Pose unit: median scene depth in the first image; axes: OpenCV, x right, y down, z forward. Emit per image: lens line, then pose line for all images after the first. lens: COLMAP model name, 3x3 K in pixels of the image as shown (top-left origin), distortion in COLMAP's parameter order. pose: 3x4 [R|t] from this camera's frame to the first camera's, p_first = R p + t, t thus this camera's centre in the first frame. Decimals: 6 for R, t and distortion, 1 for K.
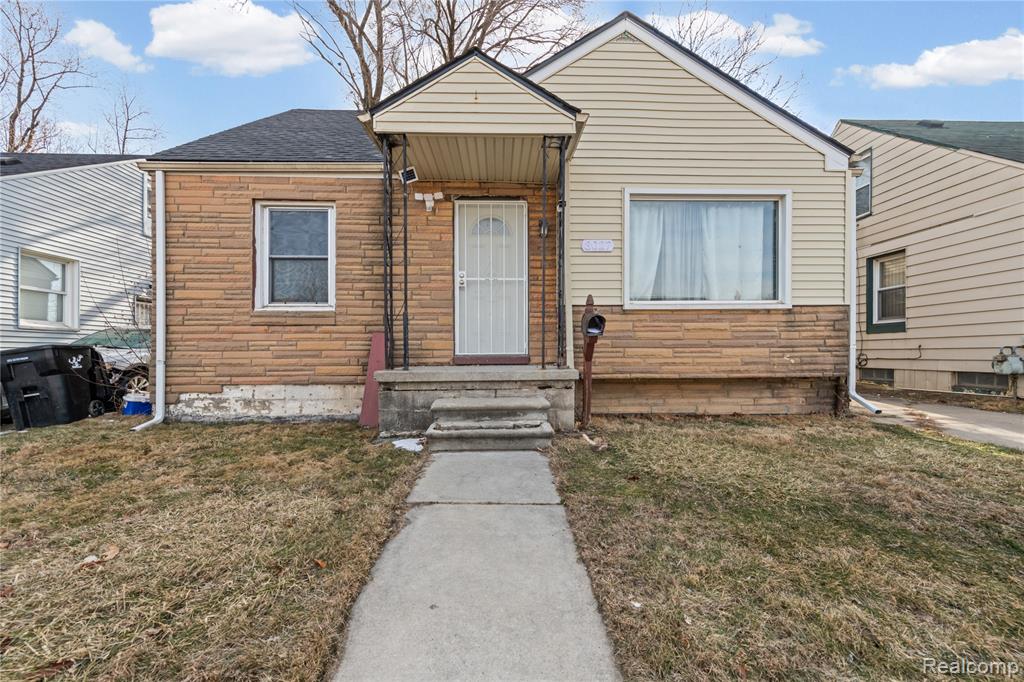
lens RADIAL K [[407.8, 0, 511.8], [0, 407.8, 351.9], [0, 0, 1]] dist [0.010790, -0.001310]
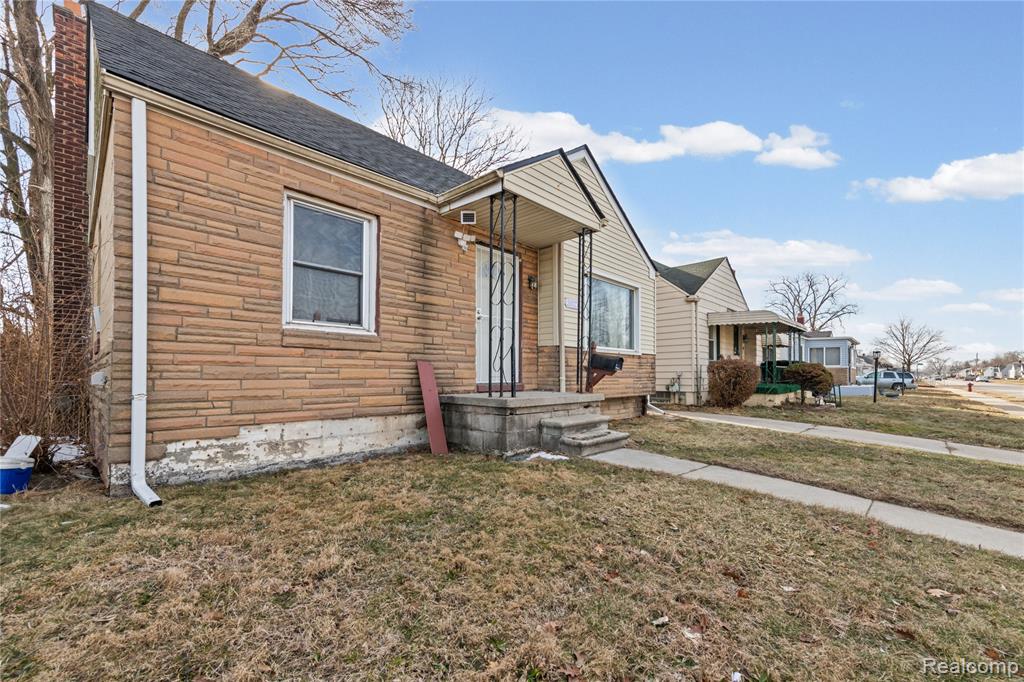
lens RADIAL K [[407.8, 0, 526.0], [0, 407.8, 372.5], [0, 0, 1]] dist [0.010790, -0.001310]
pose [[0.720781, 0.014492, 0.693011, -0.835383], [-0.005990, 0.999874, -0.014678, -0.006433], [-0.693137, 0.006429, 0.720777, 0.112336]]
